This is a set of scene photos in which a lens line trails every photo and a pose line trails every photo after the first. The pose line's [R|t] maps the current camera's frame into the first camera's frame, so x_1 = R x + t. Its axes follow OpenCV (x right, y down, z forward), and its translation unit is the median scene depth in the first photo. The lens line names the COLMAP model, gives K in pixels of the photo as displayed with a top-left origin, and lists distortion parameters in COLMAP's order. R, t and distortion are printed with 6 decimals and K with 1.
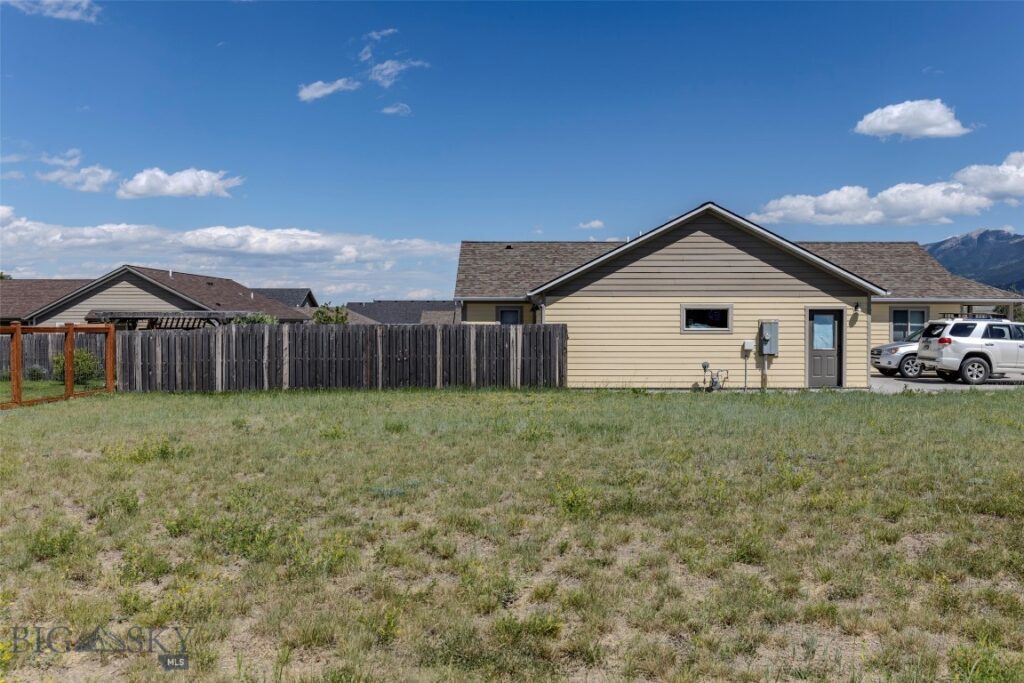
lens RADIAL K [[920.8, 0, 548.3], [0, 920.8, 343.6], [0, 0, 1]] dist [0.019869, -0.009912]
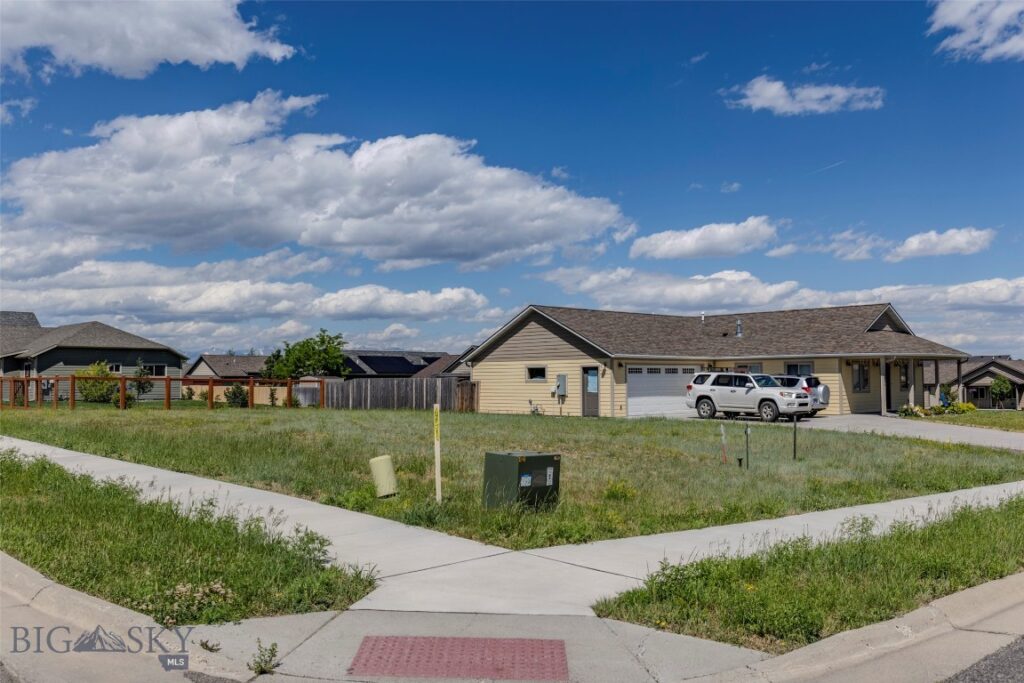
lens RADIAL K [[920.8, 0, 513.9], [0, 920.8, 344.8], [0, 0, 1]] dist [0.019869, -0.009912]
pose [[0.655379, -0.035391, -0.754471, 1.401313], [-0.011704, 0.998306, -0.056996, 0.016400], [0.755210, 0.046185, 0.653854, -0.125522]]
